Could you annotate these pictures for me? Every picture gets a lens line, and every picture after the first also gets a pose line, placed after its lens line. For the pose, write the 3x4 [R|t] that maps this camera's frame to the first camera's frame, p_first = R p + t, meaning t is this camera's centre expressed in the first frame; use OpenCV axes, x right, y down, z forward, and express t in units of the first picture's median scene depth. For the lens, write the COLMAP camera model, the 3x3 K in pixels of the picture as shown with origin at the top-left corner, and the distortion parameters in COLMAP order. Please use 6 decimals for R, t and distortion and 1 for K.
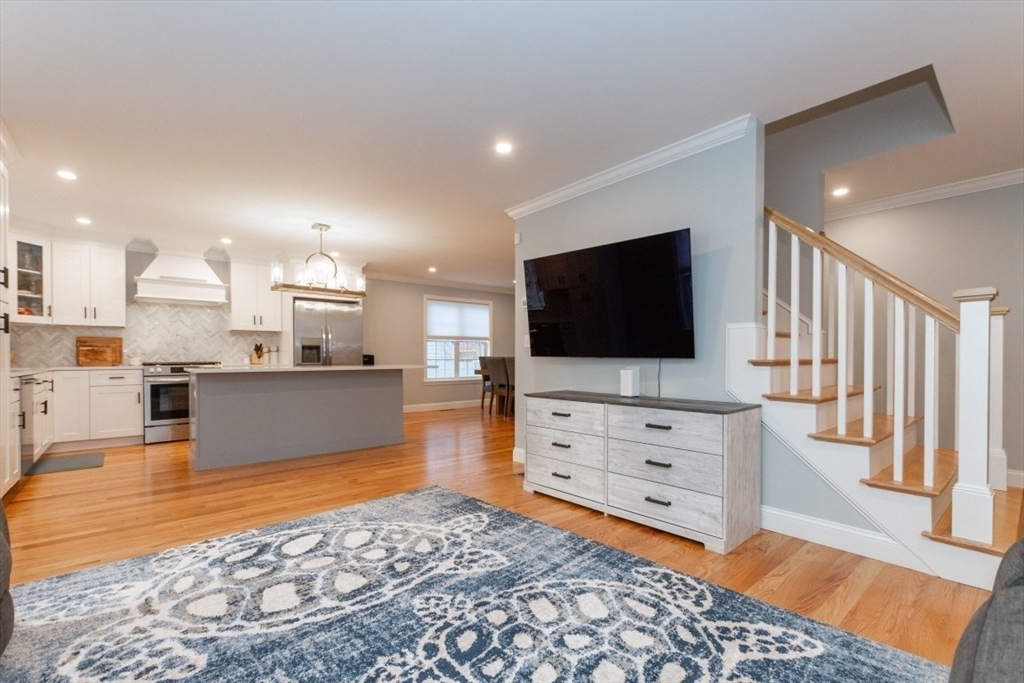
lens RADIAL K [[444.4, 0, 509.2], [0, 444.4, 359.9], [0, 0, 1]] dist [0.009131, -0.003328]
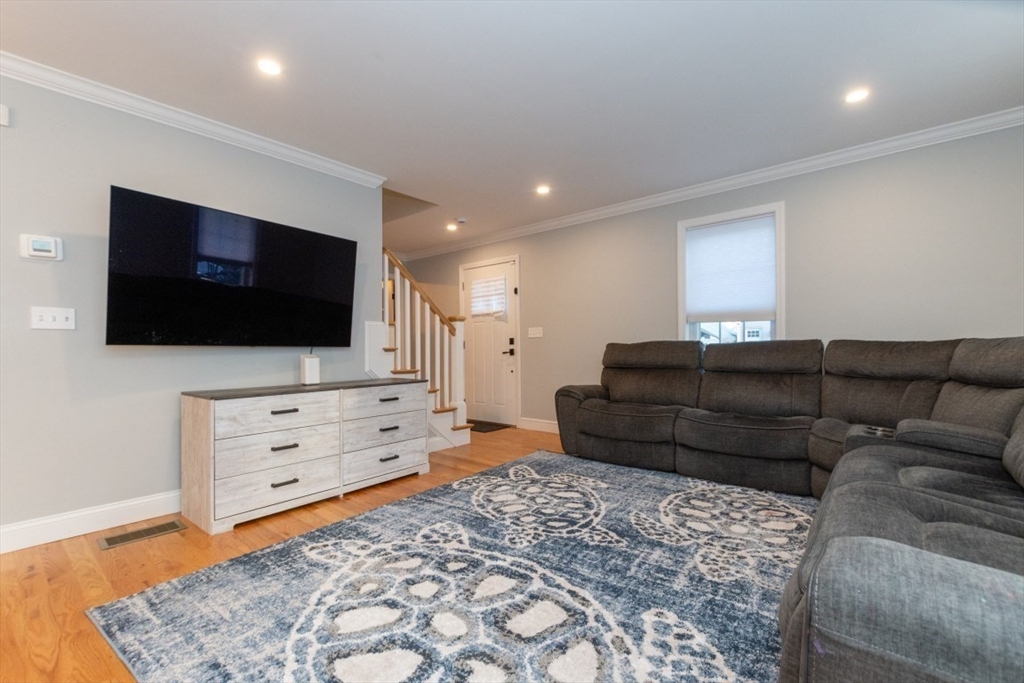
lens RADIAL K [[444.4, 0, 513.4], [0, 444.4, 347.4], [0, 0, 1]] dist [0.009131, -0.003328]
pose [[-0.164470, 0.008846, 0.986342, -1.235333], [0.020022, 0.999784, -0.005628, 0.019494], [-0.986179, 0.018823, -0.164612, 1.079026]]
